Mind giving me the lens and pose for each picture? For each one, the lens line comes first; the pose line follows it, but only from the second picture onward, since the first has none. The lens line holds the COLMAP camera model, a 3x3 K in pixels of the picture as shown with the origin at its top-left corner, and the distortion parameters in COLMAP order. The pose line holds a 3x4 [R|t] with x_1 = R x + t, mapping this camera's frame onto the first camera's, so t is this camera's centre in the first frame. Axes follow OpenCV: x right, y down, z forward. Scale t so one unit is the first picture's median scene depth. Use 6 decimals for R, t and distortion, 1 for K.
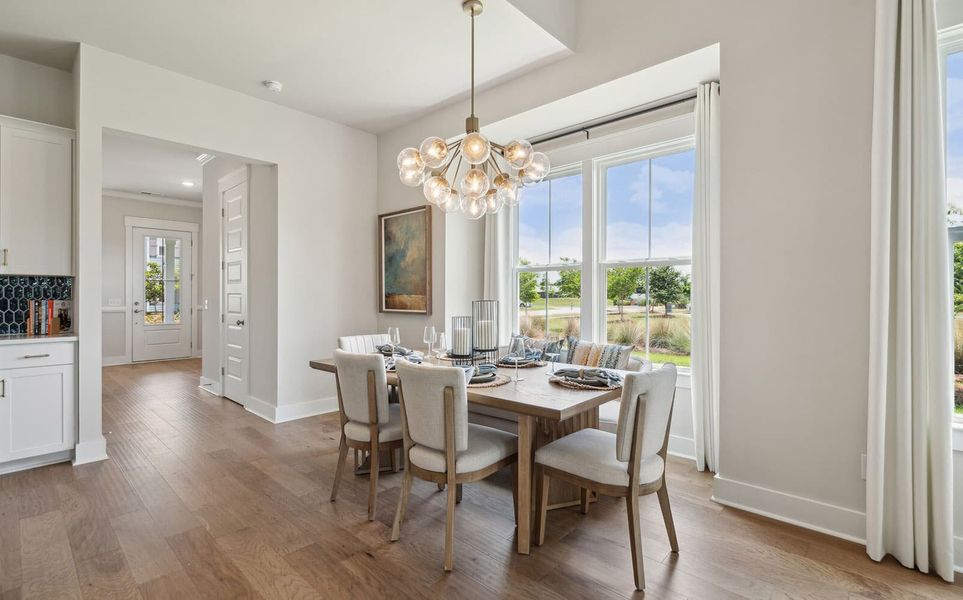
lens RADIAL K [[442.0, 0, 482.2], [0, 442.0, 292.5], [0, 0, 1]] dist [-0.000917, 0.000285]
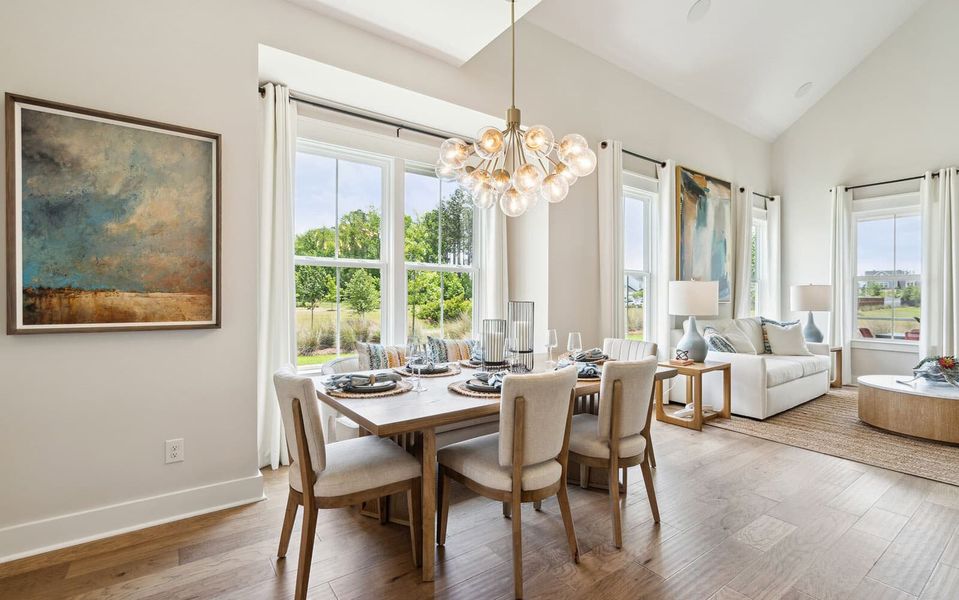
lens RADIAL K [[435.9, 0, 477.9], [0, 435.9, 297.4], [0, 0, 1]] dist [-0.000139, 0.000505]
pose [[0.192920, -0.000562, 0.981214, -0.754563], [-0.012709, 0.999915, 0.003071, 0.006178], [-0.981132, -0.013063, 0.192896, 0.697950]]
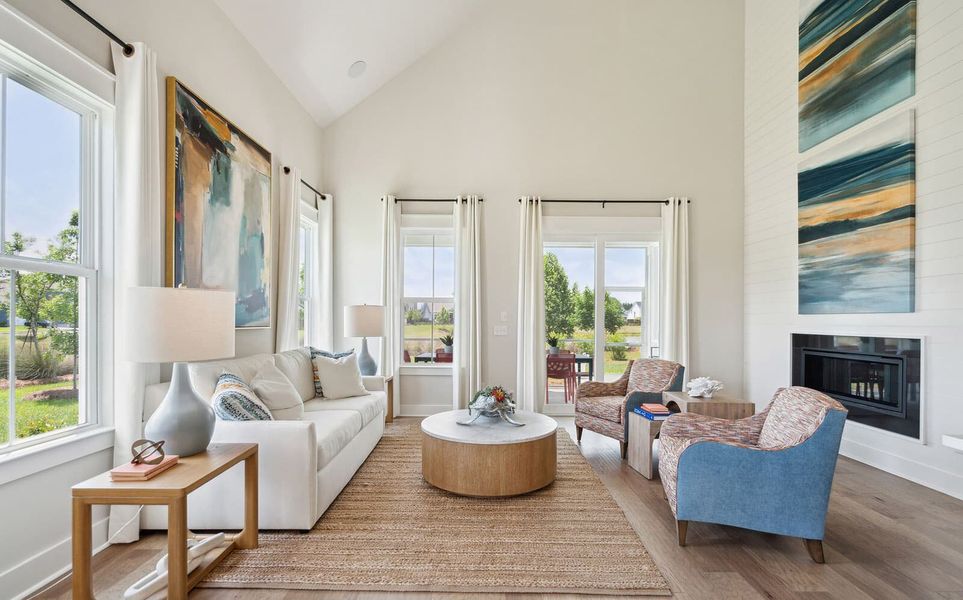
lens RADIAL K [[435.9, 0, 485.0], [0, 435.9, 318.7], [0, 0, 1]] dist [-0.000049, 0.000074]
pose [[-0.687359, -0.002584, 0.726313, -0.134585], [-0.011514, 0.999907, -0.007339, -0.004285], [-0.726226, -0.013408, -0.687325, 0.441879]]
